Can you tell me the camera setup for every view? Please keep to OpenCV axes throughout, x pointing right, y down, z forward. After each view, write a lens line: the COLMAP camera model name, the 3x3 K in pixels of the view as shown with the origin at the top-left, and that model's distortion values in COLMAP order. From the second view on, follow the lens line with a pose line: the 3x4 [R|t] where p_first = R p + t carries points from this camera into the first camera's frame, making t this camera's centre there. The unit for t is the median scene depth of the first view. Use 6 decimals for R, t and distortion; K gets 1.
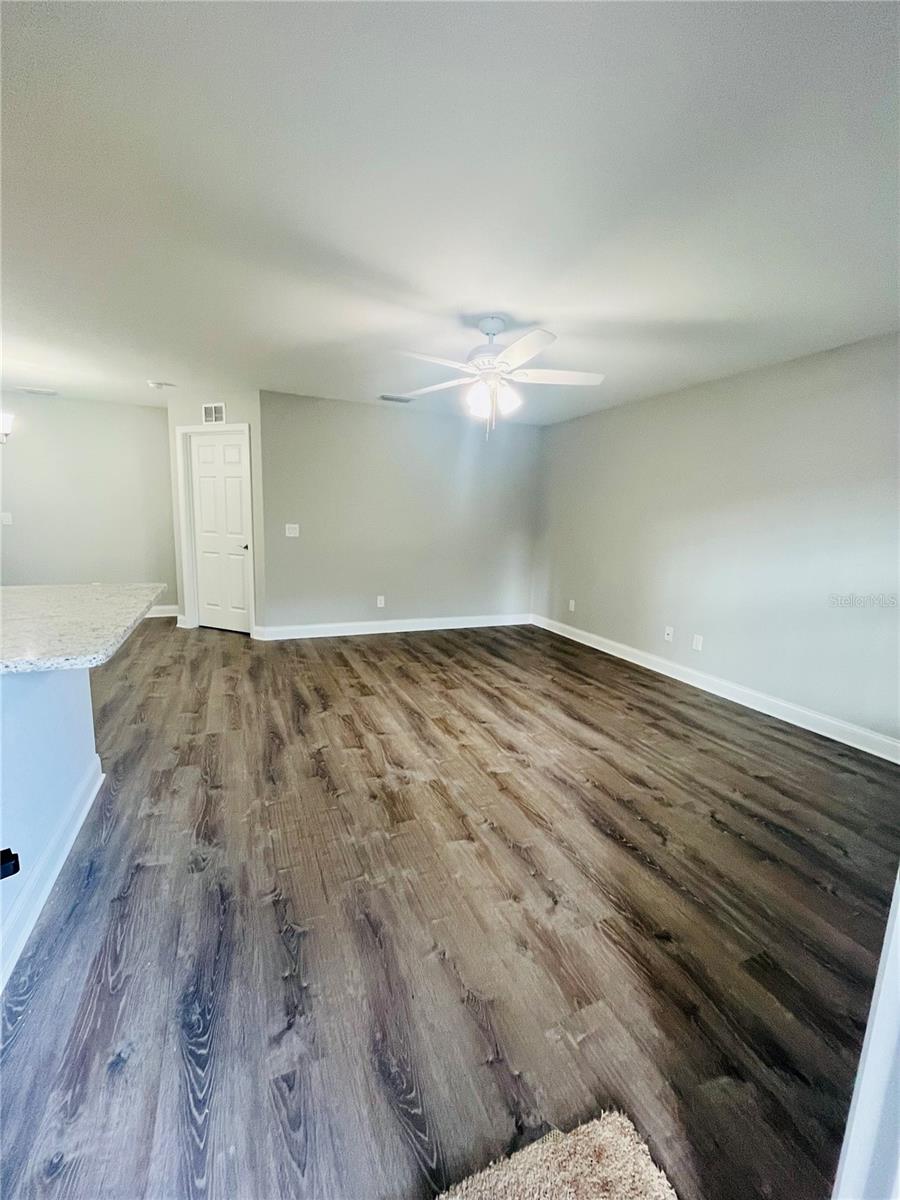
lens RADIAL K [[481.9, 0, 441.1], [0, 481.9, 588.3], [0, 0, 1]] dist [-0.001425, 0.000847]
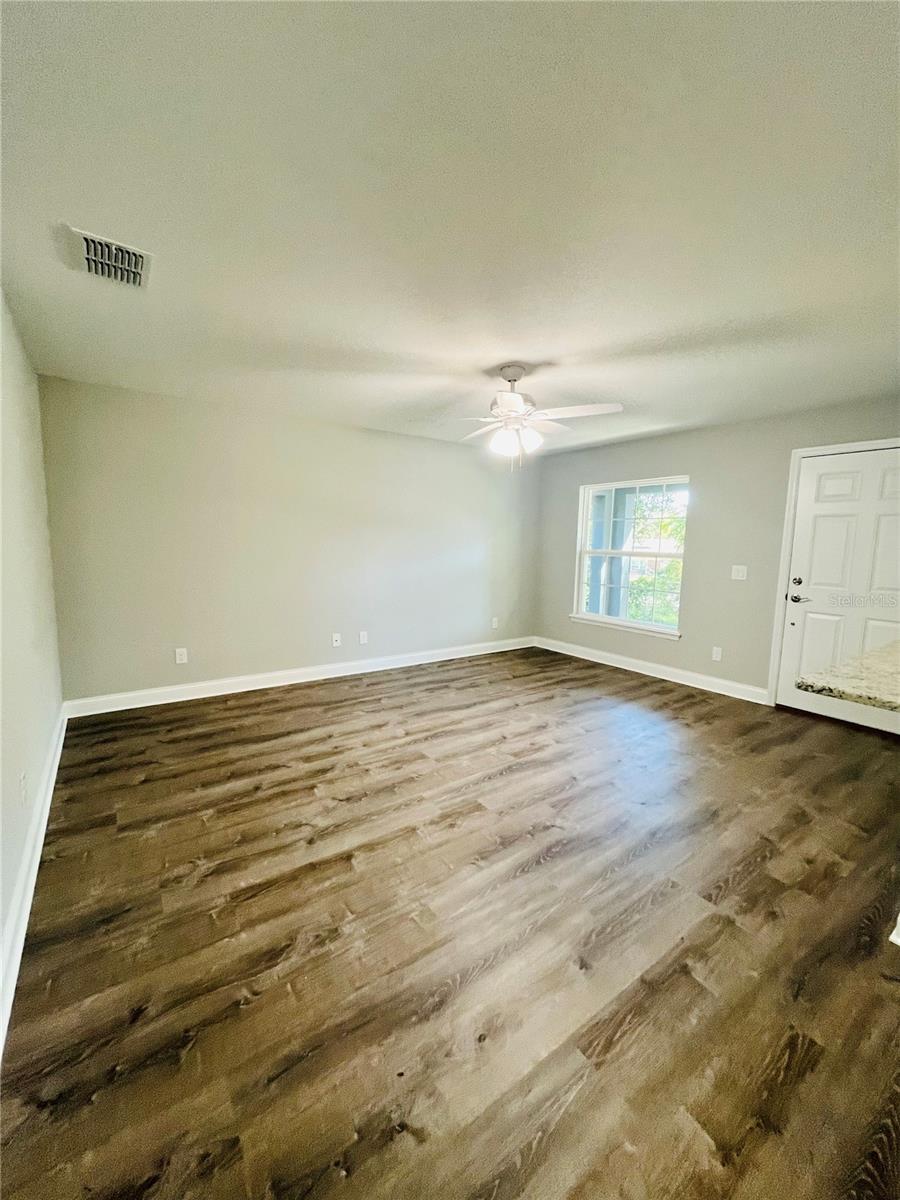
lens RADIAL K [[481.9, 0, 439.5], [0, 481.9, 602.3], [0, 0, 1]] dist [-0.001425, 0.000847]
pose [[-0.201681, -0.165508, 0.965366, -0.771280], [0.115948, 0.974654, 0.191324, -0.214110], [-0.972564, 0.150519, -0.177378, 1.121481]]
